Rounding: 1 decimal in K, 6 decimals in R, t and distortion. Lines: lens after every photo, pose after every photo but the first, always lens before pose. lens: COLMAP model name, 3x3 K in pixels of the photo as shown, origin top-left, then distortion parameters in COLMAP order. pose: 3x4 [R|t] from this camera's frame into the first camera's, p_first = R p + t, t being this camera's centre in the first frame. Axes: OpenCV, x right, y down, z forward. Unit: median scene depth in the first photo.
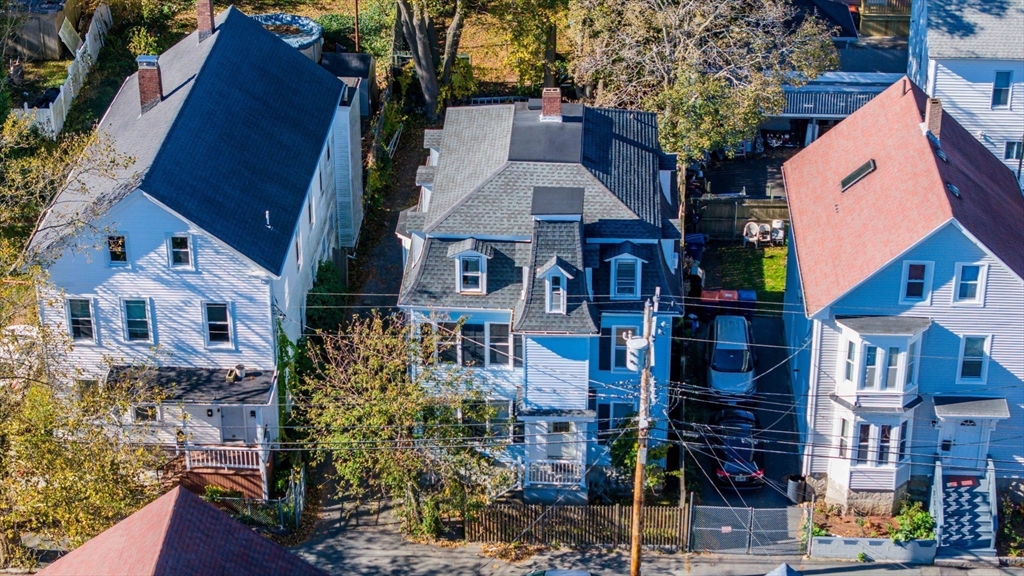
lens RADIAL K [[2050.5, 0, 512.0], [0, 2050.5, 288.0], [0, 0, 1]] dist [-0.150090, 0.295385]
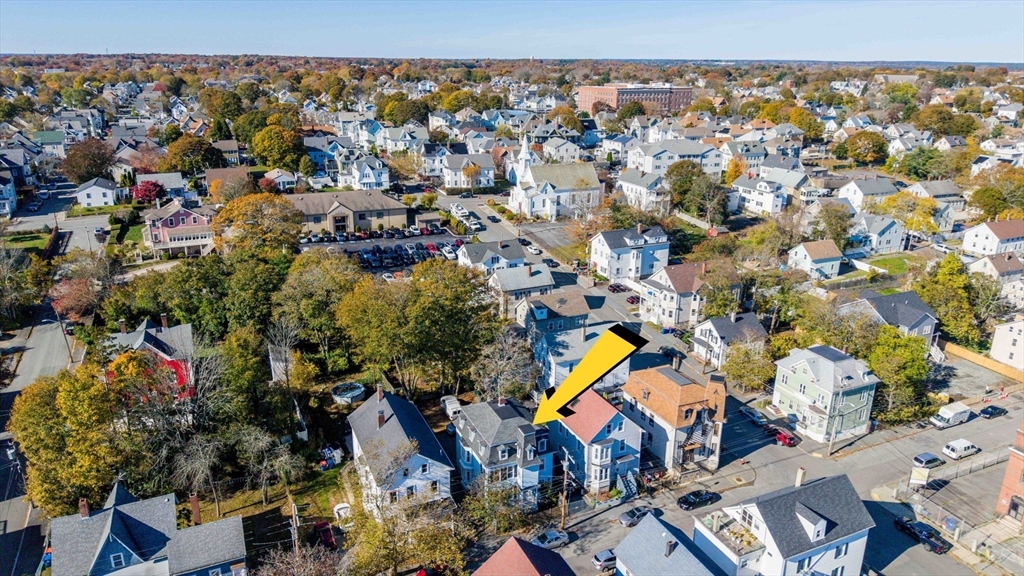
lens RADIAL K [[679.9, 0, 512.0], [0, 679.9, 288.0], [0, 0, 1]] dist [0.090461, -0.143975]
pose [[0.890764, -0.133534, 0.434406, -0.484045], [0.205001, 0.971149, -0.121835, -0.139932], [-0.405604, 0.197579, 0.892439, -0.135552]]
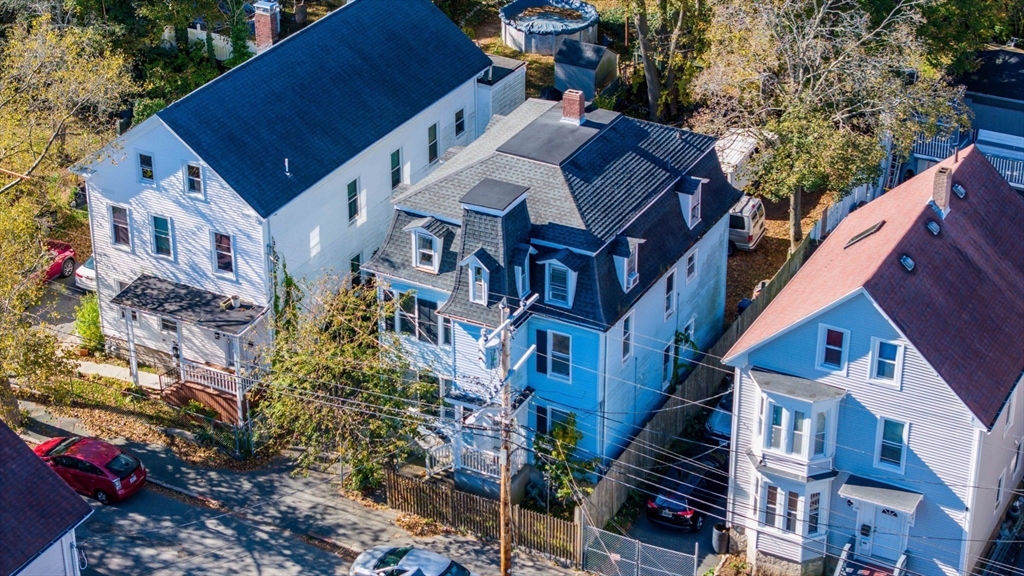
lens RADIAL K [[2050.5, 0, 512.0], [0, 2050.5, 288.0], [0, 0, 1]] dist [-0.150090, 0.295385]
pose [[0.905669, 0.198646, -0.374571, 0.402491], [-0.199693, 0.979180, 0.036454, -0.034487], [0.374014, 0.041784, 0.926481, 0.064059]]
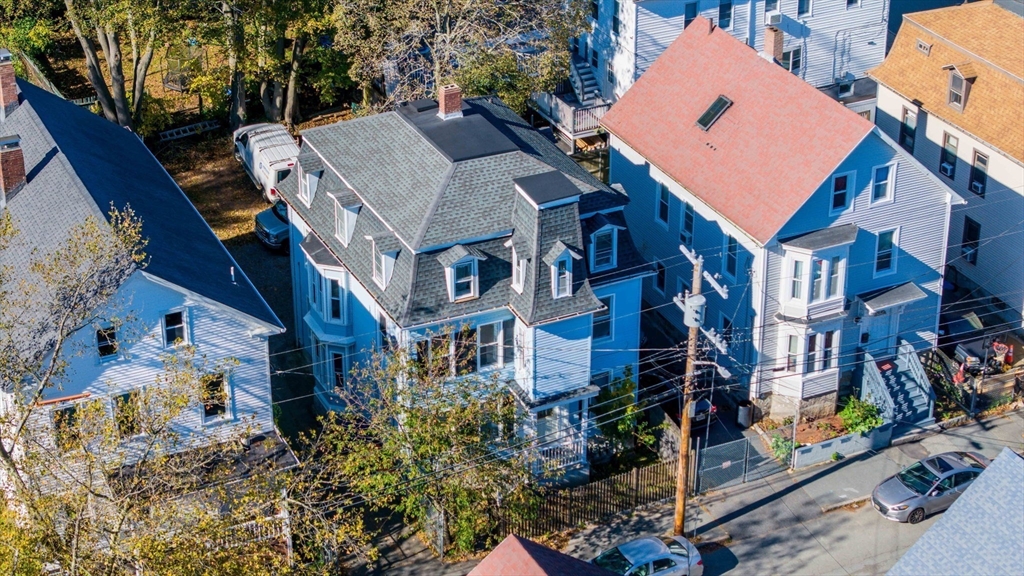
lens RADIAL K [[2050.5, 0, 512.0], [0, 2050.5, 288.0], [0, 0, 1]] dist [-0.150090, 0.295385]
pose [[0.876759, -0.227782, 0.423566, -0.412171], [0.226431, 0.972513, 0.054290, -0.050715], [-0.424290, 0.048309, 0.904237, 0.098662]]
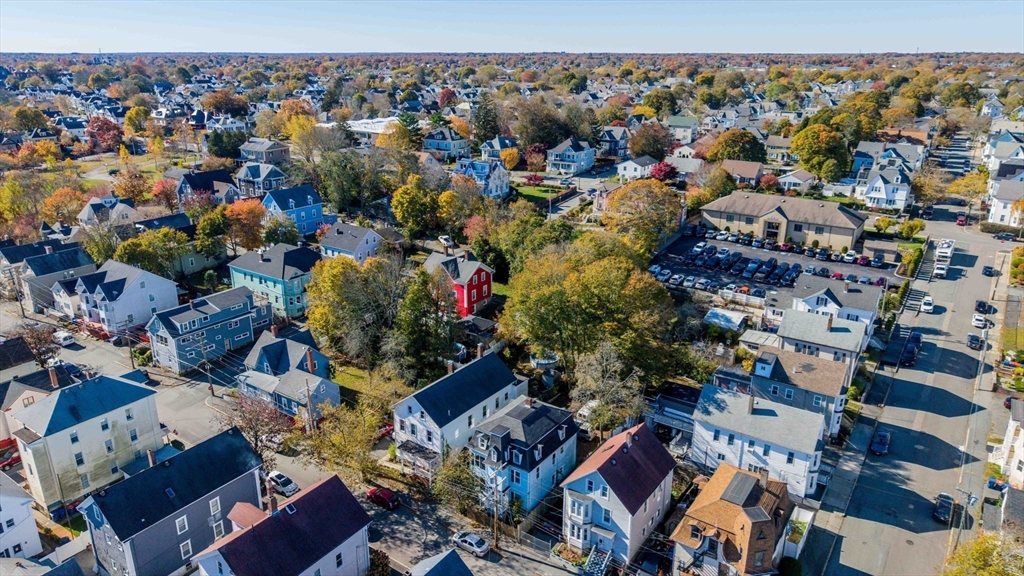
lens RADIAL K [[679.9, 0, 512.0], [0, 679.9, 288.0], [0, 0, 1]] dist [0.090461, -0.143975]
pose [[0.845880, 0.179764, -0.502168, 0.572941], [-0.258829, 0.961554, -0.091773, -0.171100], [0.466364, 0.207604, 0.859887, -0.068443]]
